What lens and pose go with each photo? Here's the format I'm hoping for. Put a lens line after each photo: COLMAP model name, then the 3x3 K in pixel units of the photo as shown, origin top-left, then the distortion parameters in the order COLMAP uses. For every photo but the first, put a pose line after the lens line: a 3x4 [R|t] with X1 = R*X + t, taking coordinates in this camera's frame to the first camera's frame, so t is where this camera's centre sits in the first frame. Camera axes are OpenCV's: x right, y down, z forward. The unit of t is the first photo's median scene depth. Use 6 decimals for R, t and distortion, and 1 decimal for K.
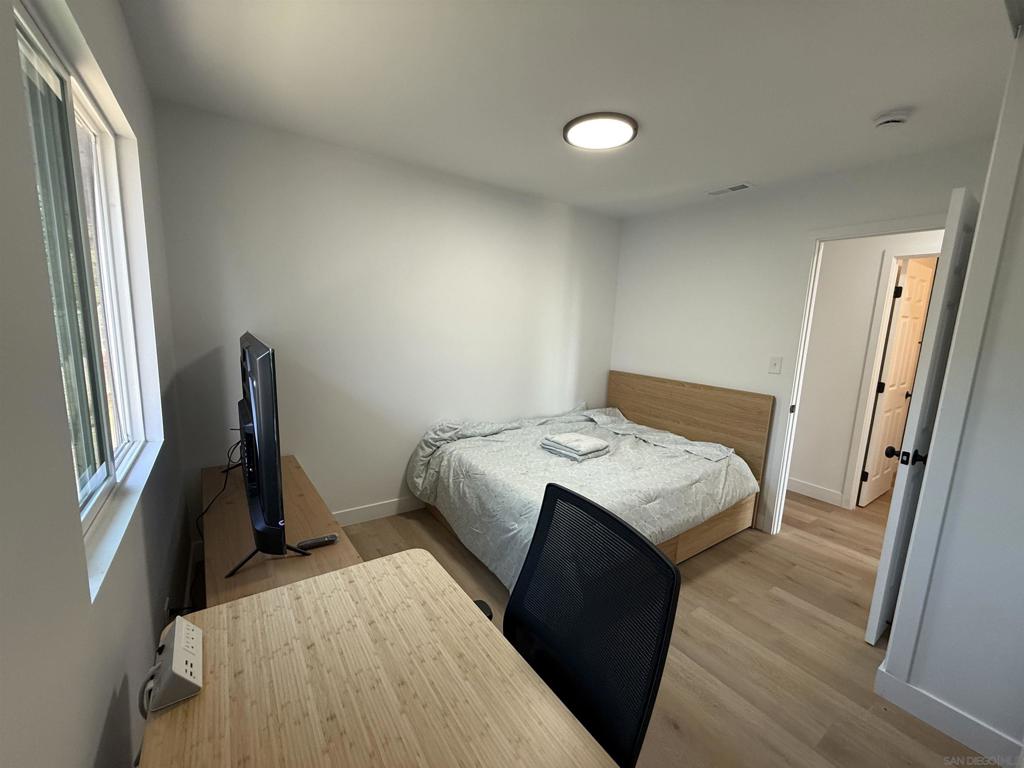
lens RADIAL K [[409.7, 0, 508.3], [0, 409.7, 384.7], [0, 0, 1]] dist [-0.000248, -0.000506]
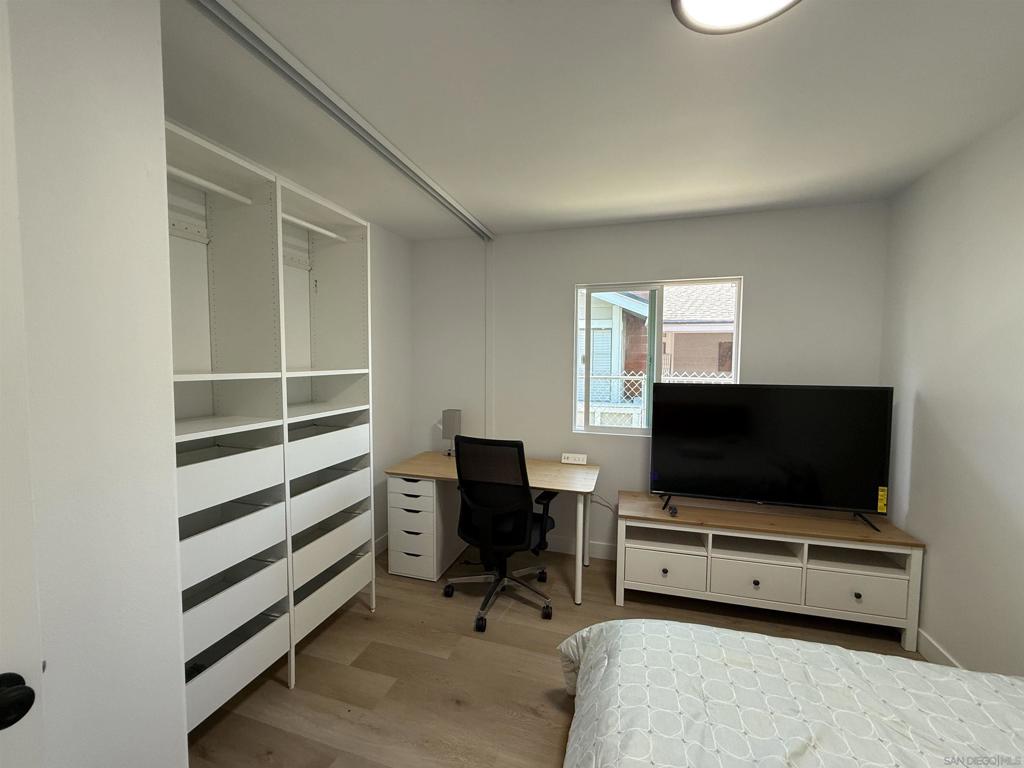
lens RADIAL K [[409.7, 0, 508.3], [0, 409.7, 384.7], [0, 0, 1]] dist [-0.000248, -0.000506]
pose [[-0.792696, -0.016883, -0.609384, 0.666458], [-0.136235, 0.979242, 0.150087, -0.156853], [0.594200, 0.201992, -0.778541, 1.180651]]
